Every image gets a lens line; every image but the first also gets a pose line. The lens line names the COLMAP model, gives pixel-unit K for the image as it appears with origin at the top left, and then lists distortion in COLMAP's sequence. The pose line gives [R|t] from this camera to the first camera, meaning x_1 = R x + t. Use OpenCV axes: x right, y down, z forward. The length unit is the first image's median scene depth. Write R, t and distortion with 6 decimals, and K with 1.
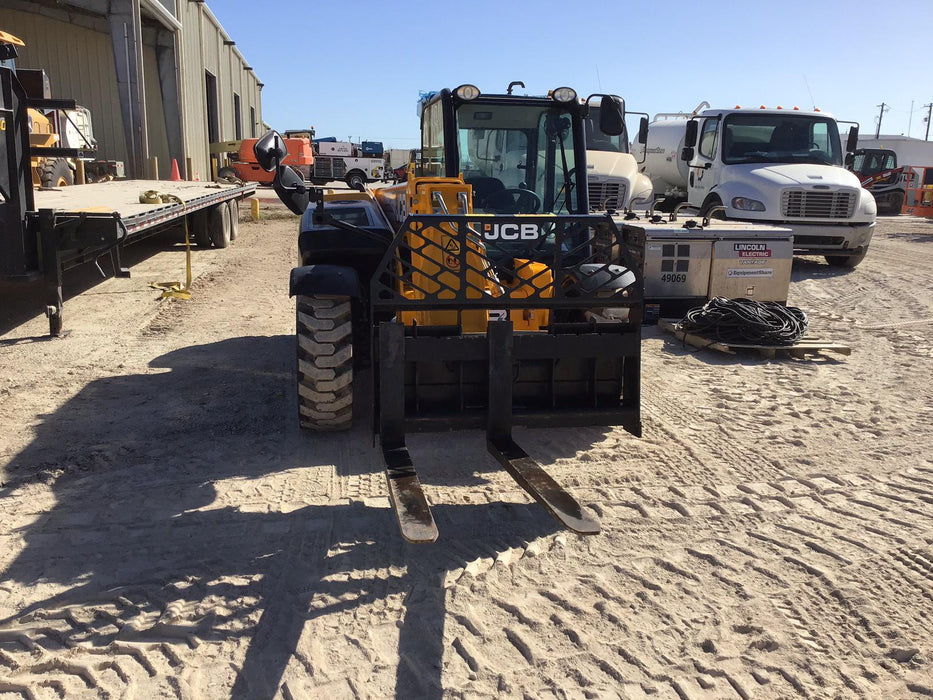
lens RADIAL K [[824.6, 0, 466.5], [0, 824.6, 350.0], [0, 0, 1]] dist [0.011664, -0.003850]
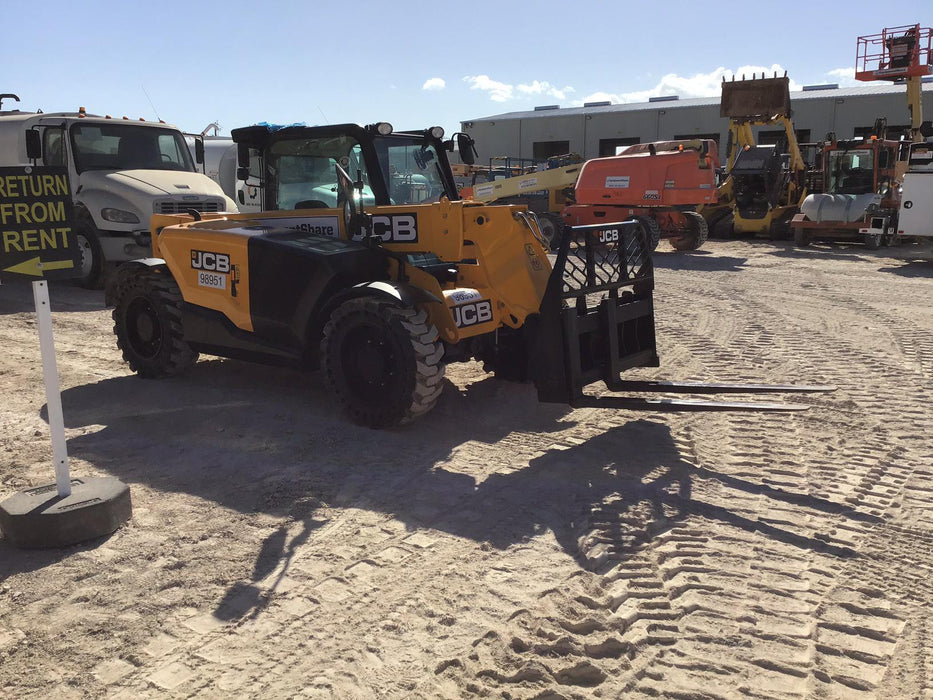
lens RADIAL K [[824.6, 0, 466.5], [0, 824.6, 350.0], [0, 0, 1]] dist [0.011664, -0.003850]
pose [[0.753120, -0.159010, 0.638378, -0.983442], [0.167643, 0.984703, 0.047499, -0.054501], [-0.636165, 0.071247, 0.768256, 0.061700]]
